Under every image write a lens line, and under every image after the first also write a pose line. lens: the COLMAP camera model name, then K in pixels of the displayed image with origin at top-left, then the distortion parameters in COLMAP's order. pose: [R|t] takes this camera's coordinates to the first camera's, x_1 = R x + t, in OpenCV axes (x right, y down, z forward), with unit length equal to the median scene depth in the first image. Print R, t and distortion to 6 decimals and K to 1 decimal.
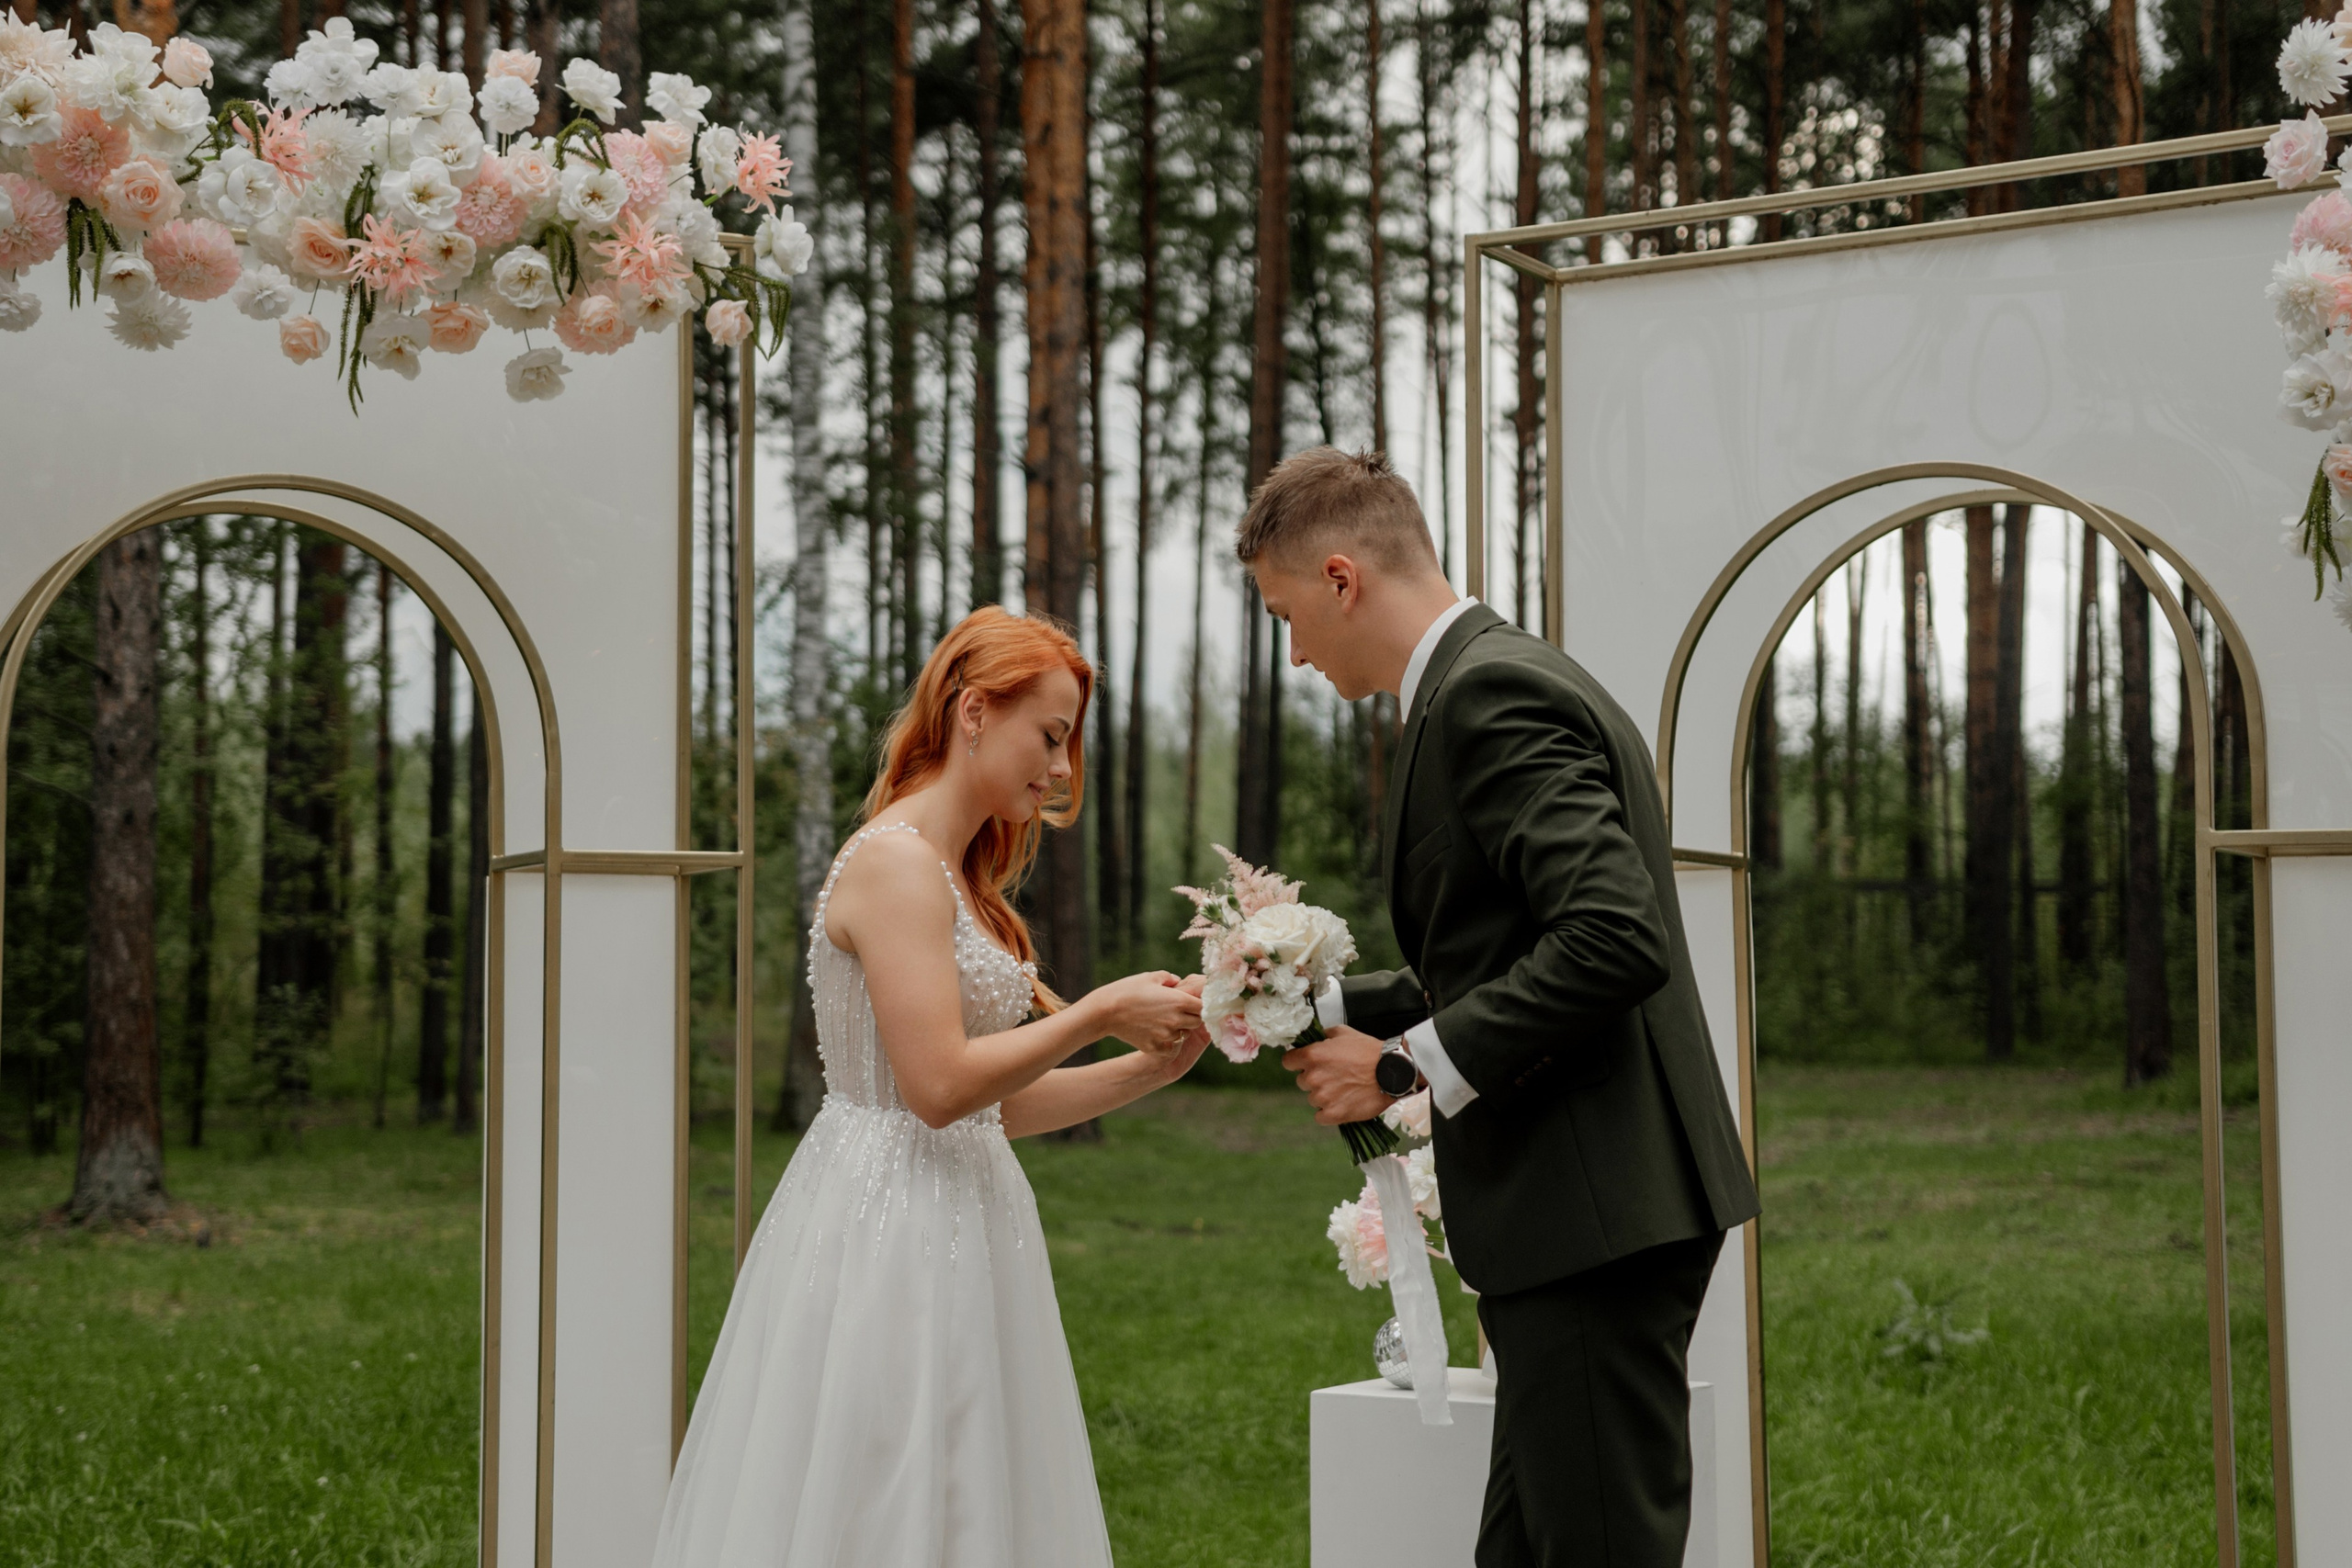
lens RADIAL K [[3615.3, 0, 1164.2], [0, 3615.3, 783.2], [0, 0, 1]] dist [0.186915, -0.028517]
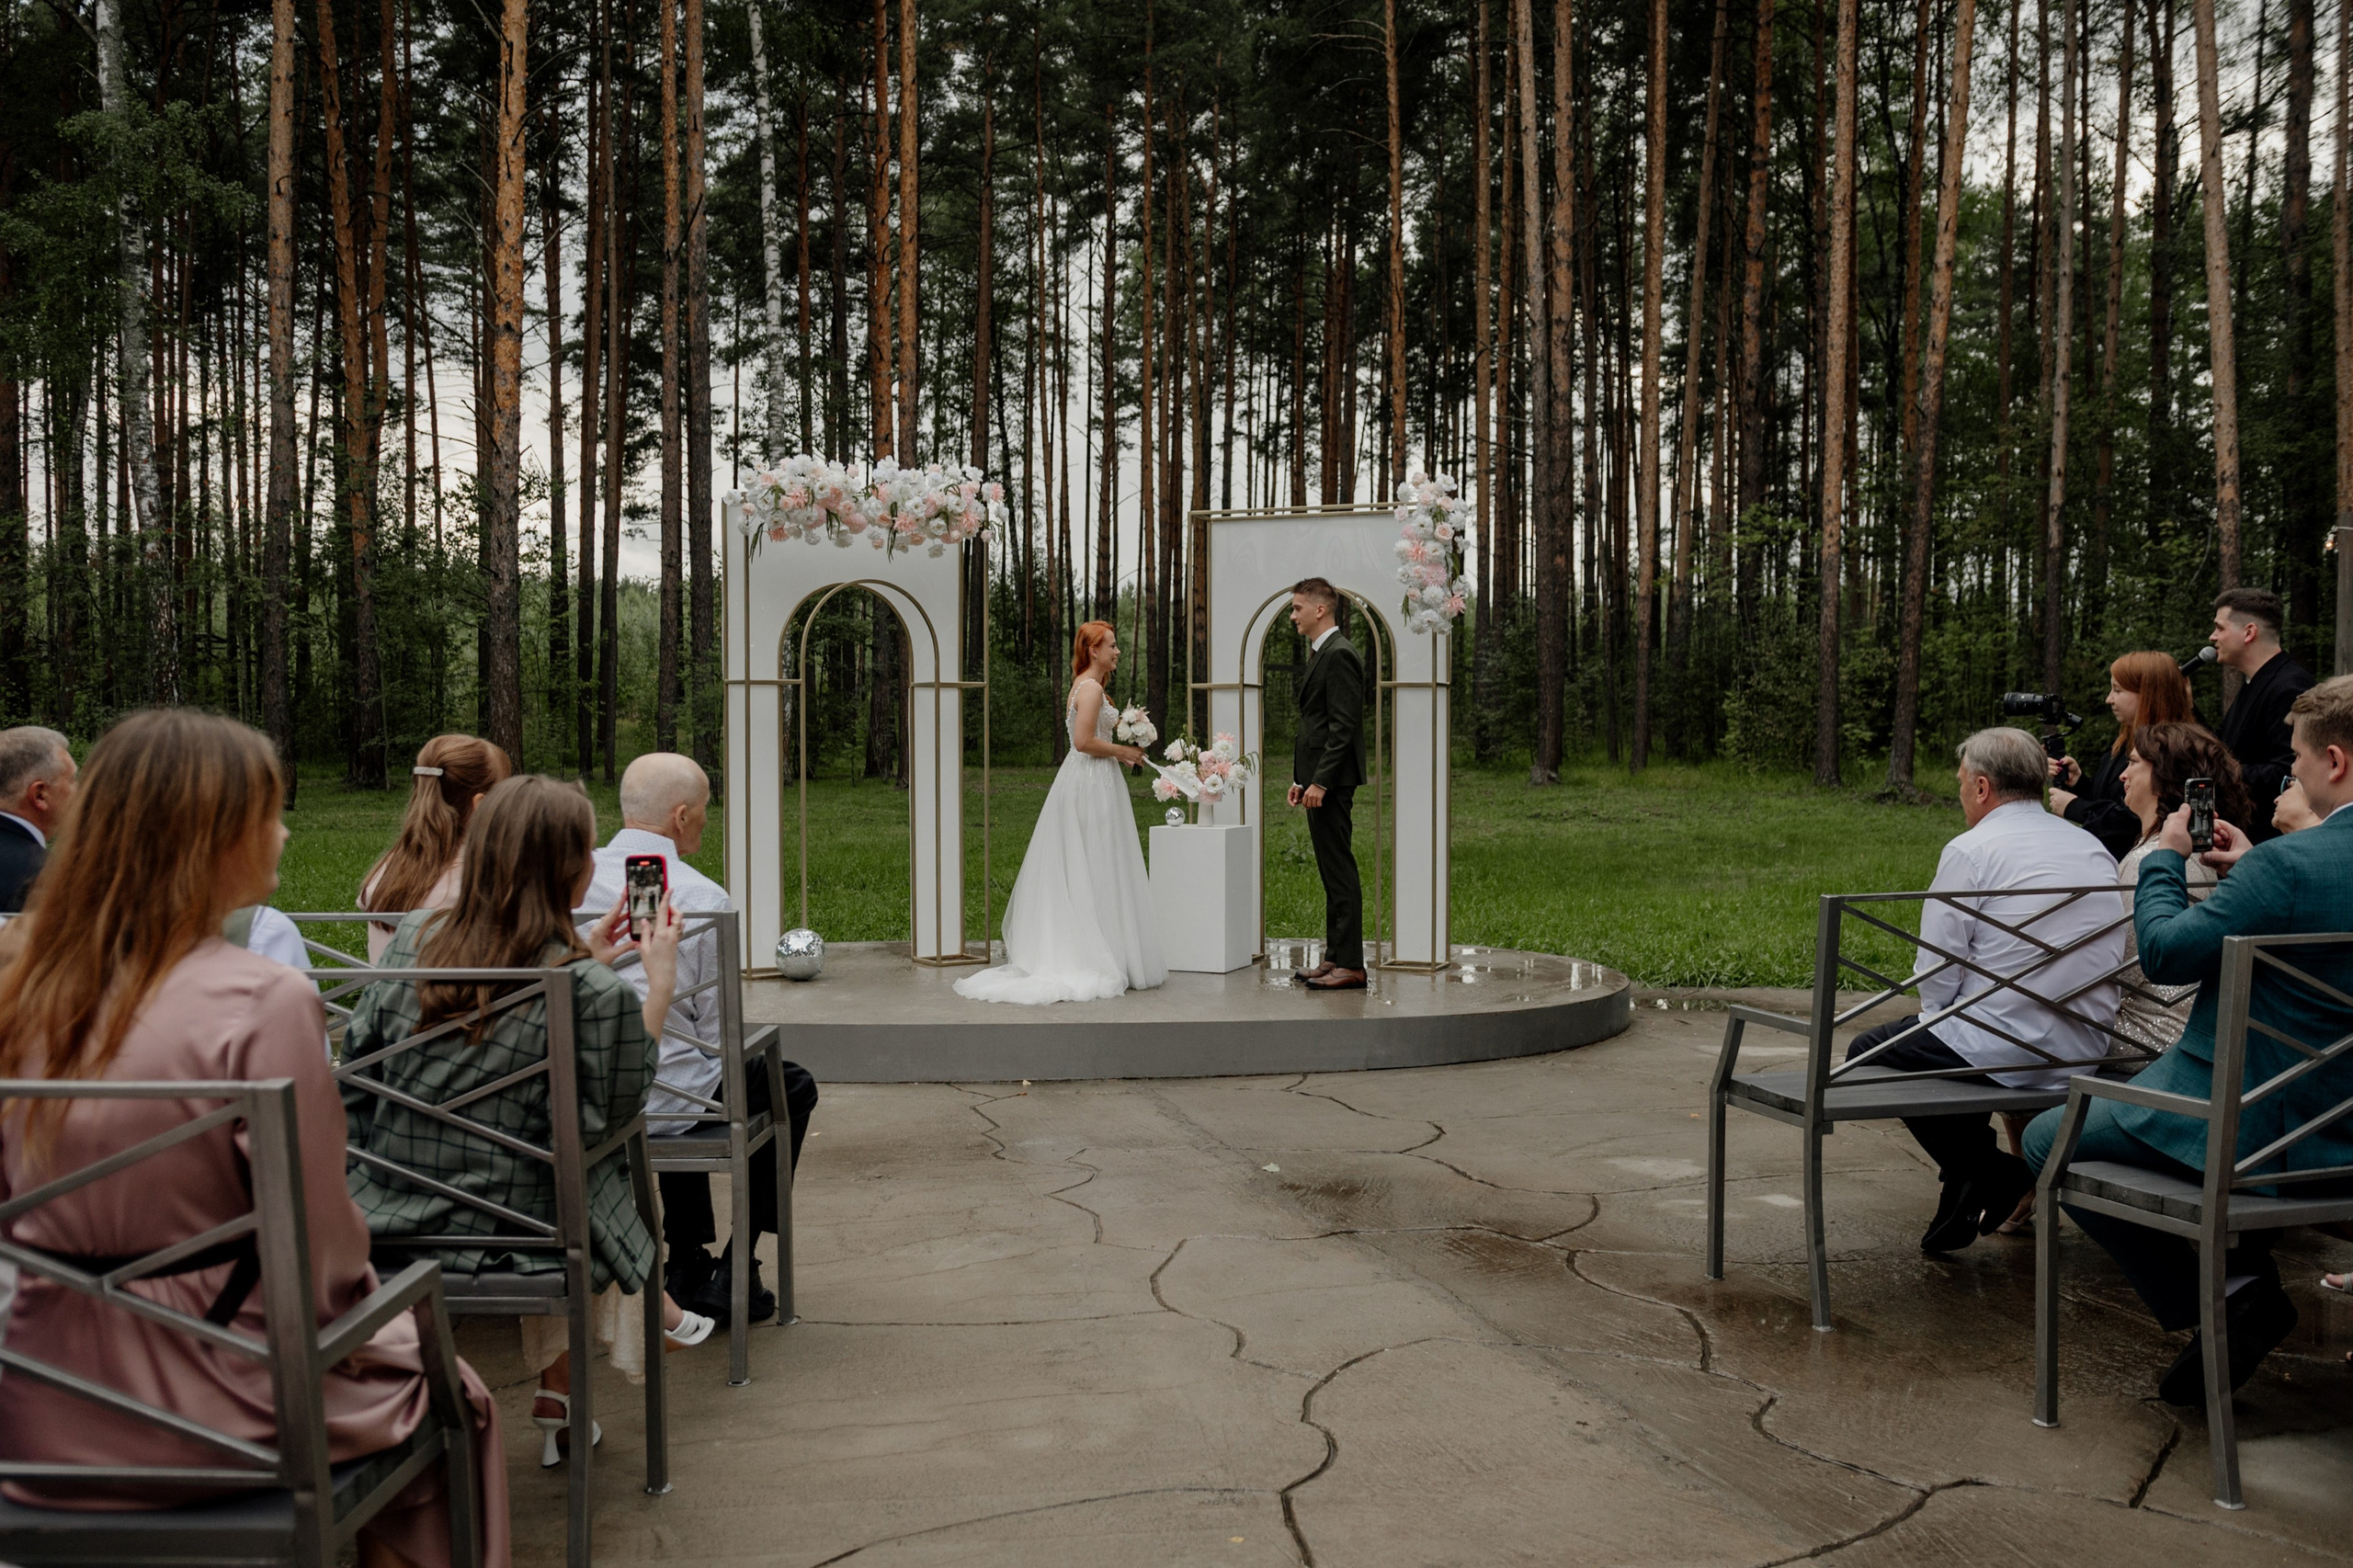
lens RADIAL K [[1951.1, 0, 1176.5], [0, 1951.1, 784.0], [0, 0, 1]] dist [-0.058447, 0.044002]
pose [[0.989841, -0.000865, 0.142178, -0.044337], [-0.012059, 0.995868, 0.090011, -0.012328], [-0.141669, -0.090811, 0.985740, -0.201732]]
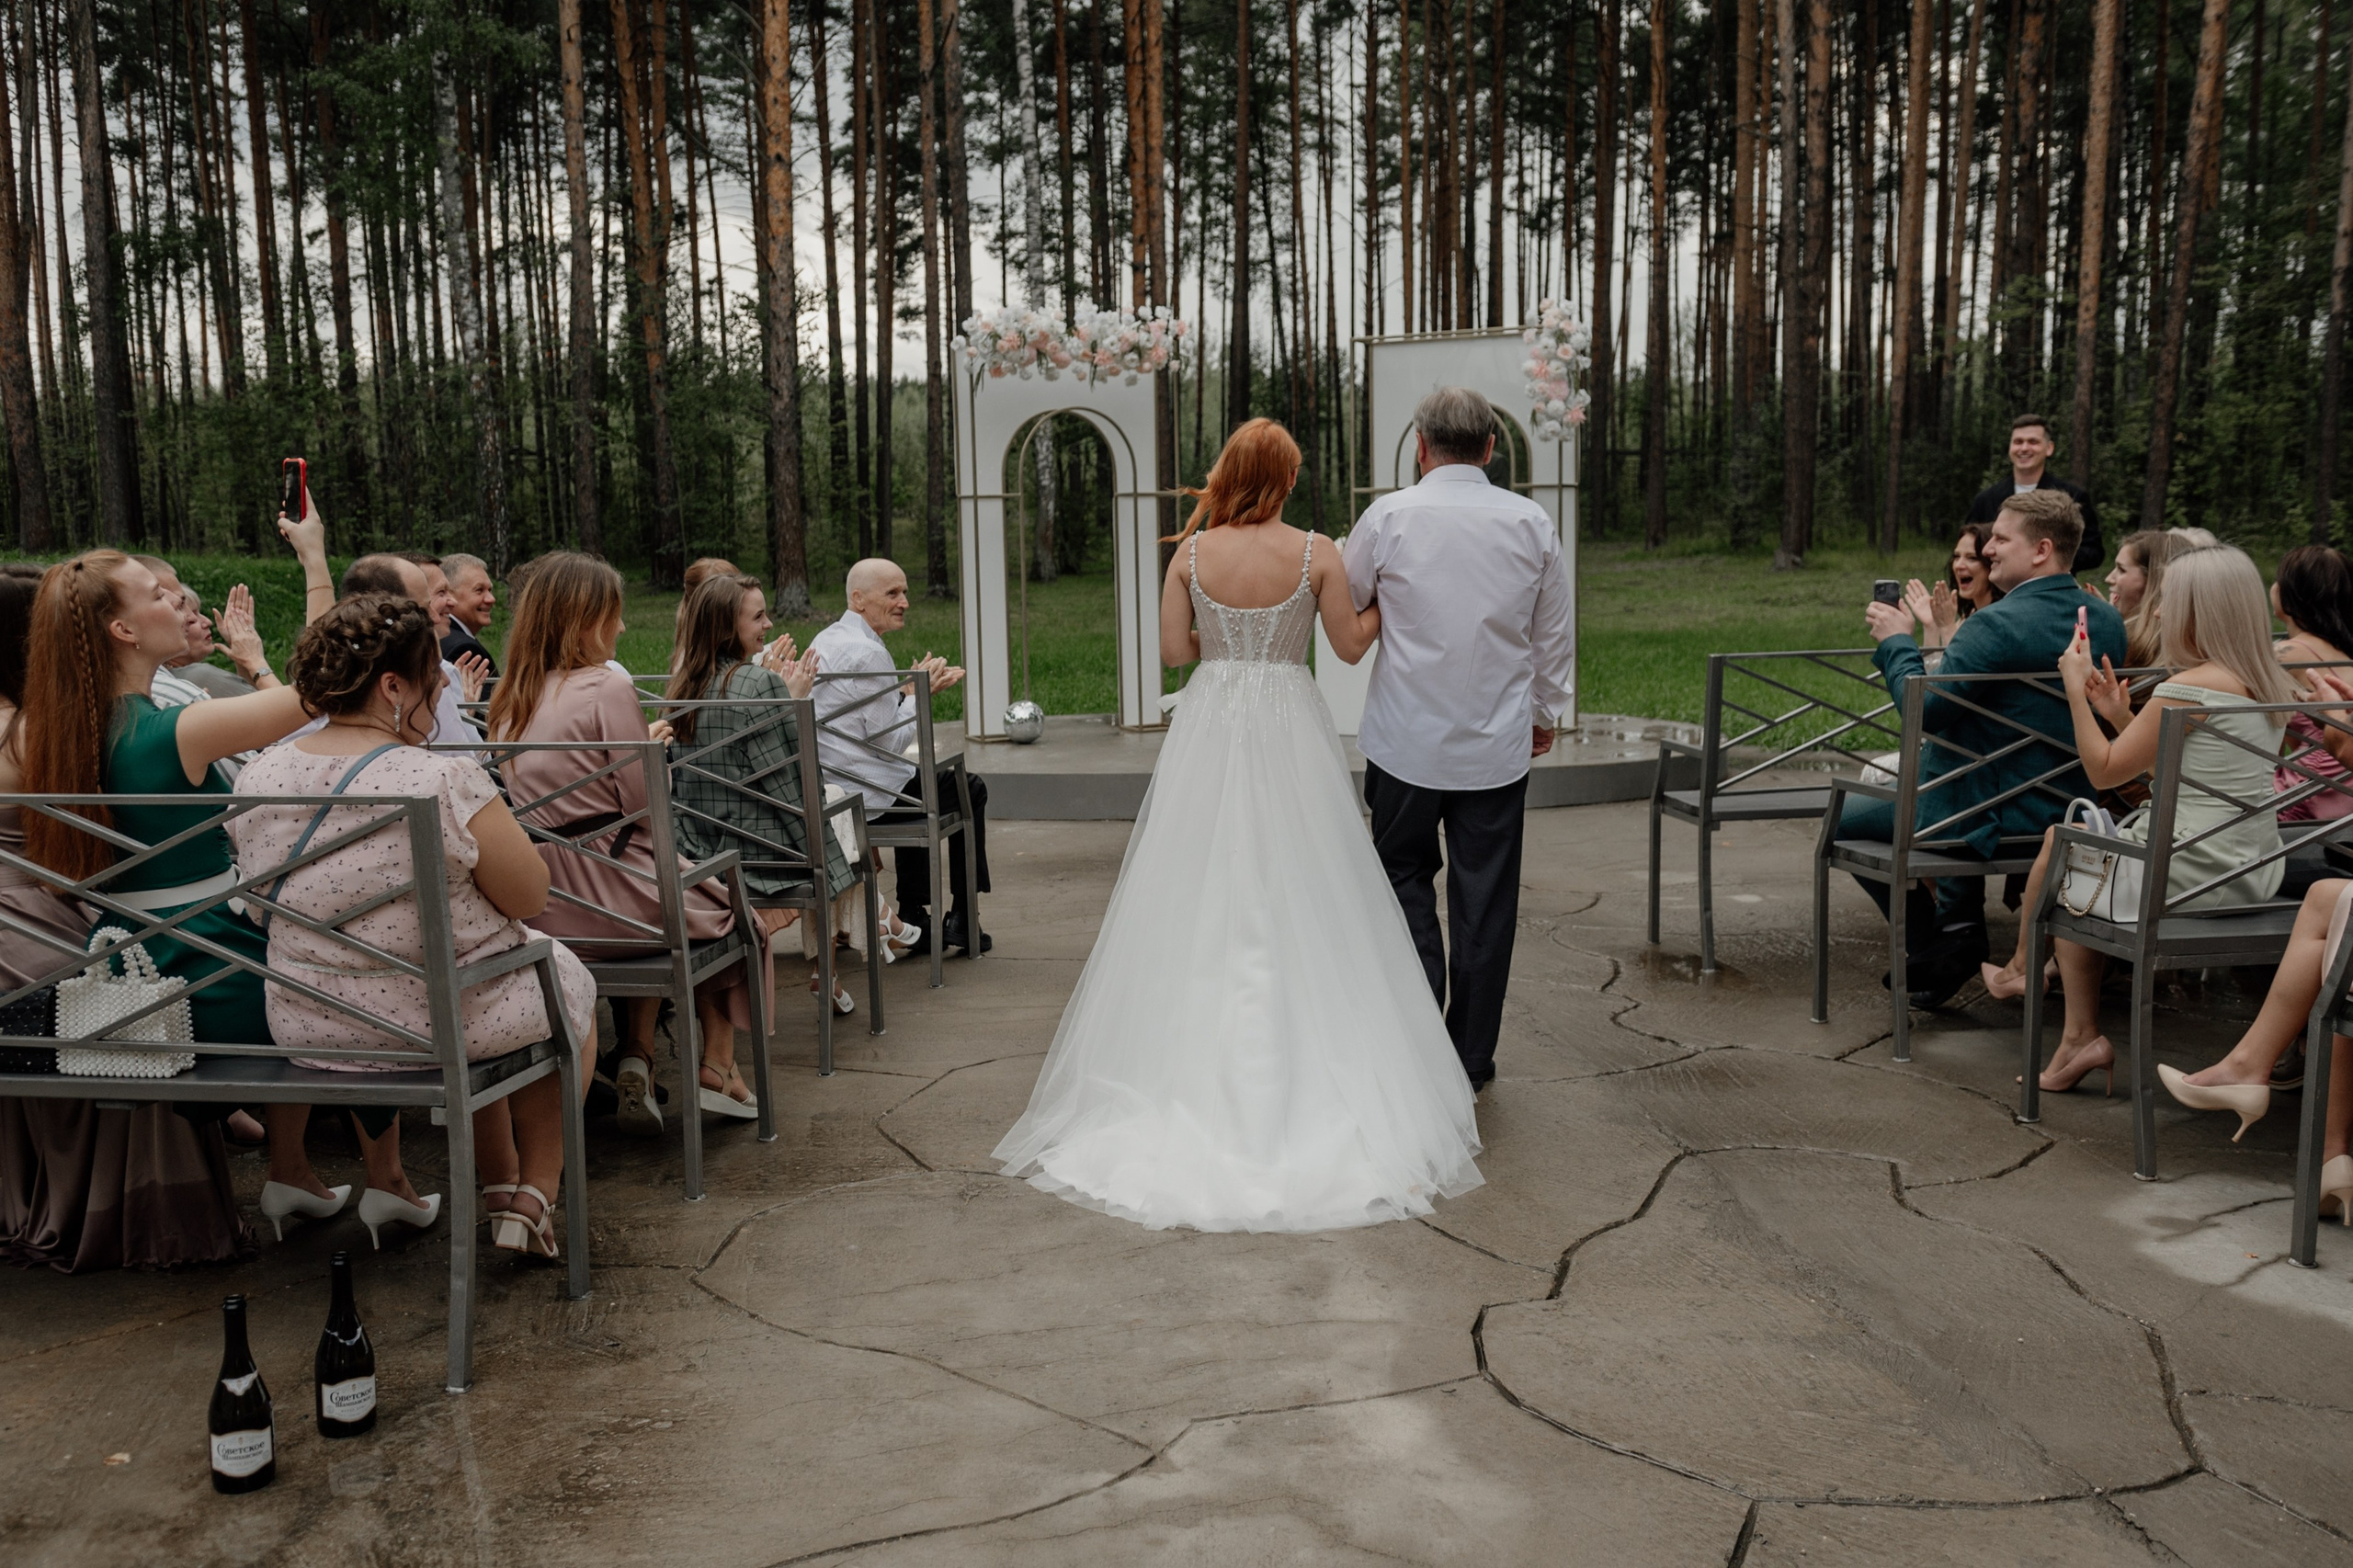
lens RADIAL K [[1968.0, 0, 1163.8], [0, 1968.0, 784.9], [0, 0, 1]] dist [-0.052381, 0.003289]
pose [[0.999833, -0.016371, -0.008075, -0.025950], [0.017631, 0.980642, 0.195016, -0.020065], [0.004726, -0.195126, 0.980767, -0.281487]]
